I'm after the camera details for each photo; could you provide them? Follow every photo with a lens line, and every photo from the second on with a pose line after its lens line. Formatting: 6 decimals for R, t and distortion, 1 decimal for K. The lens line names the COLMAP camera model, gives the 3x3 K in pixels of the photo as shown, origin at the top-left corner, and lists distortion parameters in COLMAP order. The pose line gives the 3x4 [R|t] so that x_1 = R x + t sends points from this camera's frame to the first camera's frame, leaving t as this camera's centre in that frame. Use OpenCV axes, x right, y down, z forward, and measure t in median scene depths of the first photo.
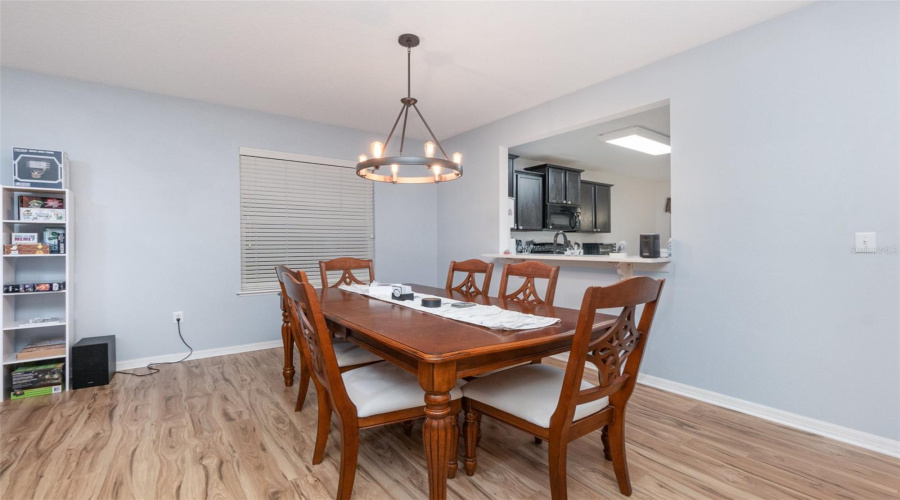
lens RADIAL K [[393.2, 0, 444.6], [0, 393.2, 244.9], [0, 0, 1]] dist [-0.004495, 0.002241]
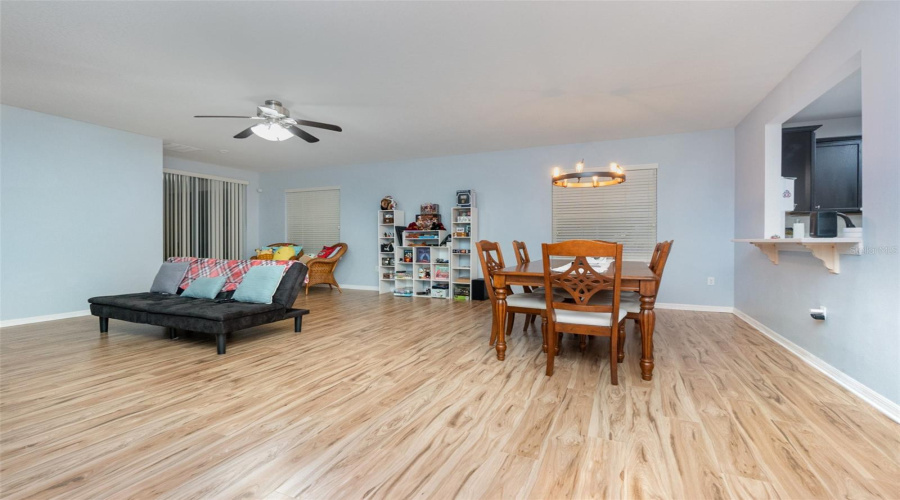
lens RADIAL K [[393.2, 0, 452.0], [0, 393.2, 243.4], [0, 0, 1]] dist [-0.004495, 0.002241]
pose [[0.506469, 0.009388, -0.862207, 0.887866], [-0.005046, 0.999956, 0.007924, 0.043698], [0.862243, 0.000337, 0.506494, -0.197969]]
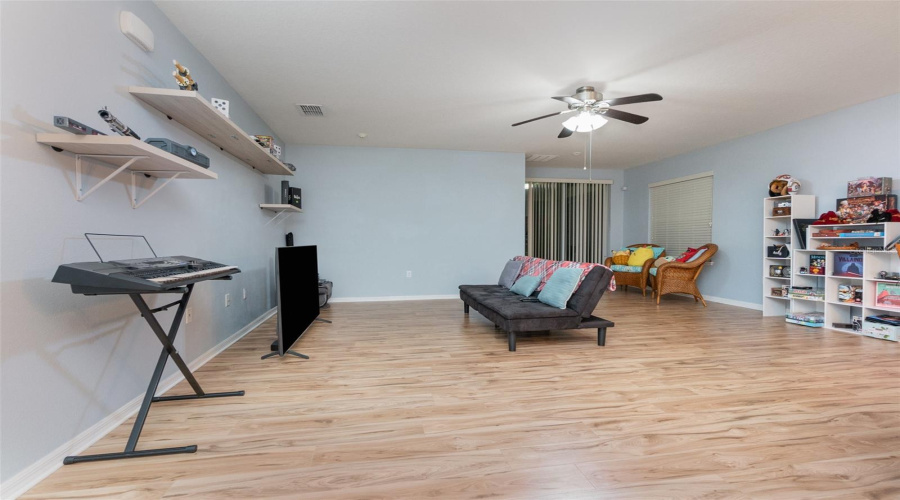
lens RADIAL K [[393.2, 0, 446.5], [0, 393.2, 255.3], [0, 0, 1]] dist [-0.004495, 0.002241]
pose [[-0.430621, 0.035195, -0.901847, 0.701773], [0.000544, 0.999249, 0.038736, 0.044289], [0.902533, 0.016190, -0.430317, 0.138567]]
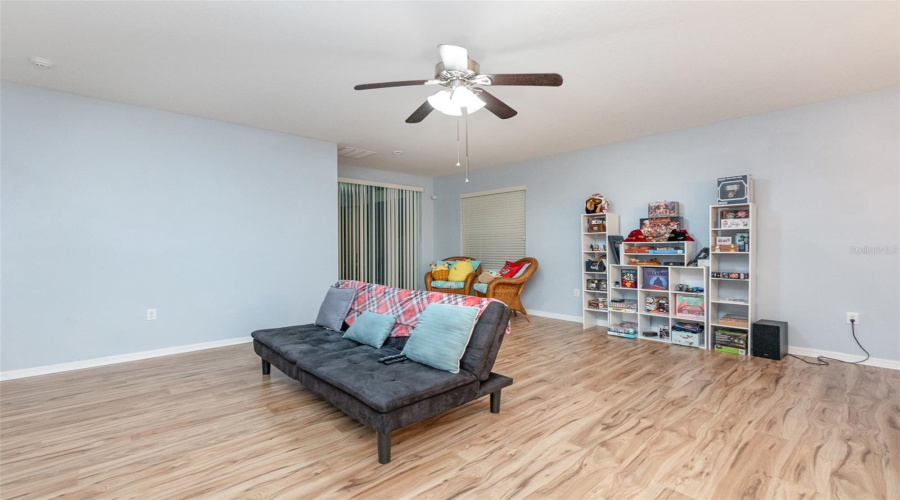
lens RADIAL K [[393.2, 0, 449.3], [0, 393.2, 250.0], [0, 0, 1]] dist [-0.004495, 0.002241]
pose [[0.120998, 0.010566, -0.992596, 0.231414], [0.000298, 0.999943, 0.010681, 0.001782], [0.992653, -0.001588, 0.120988, -0.167573]]
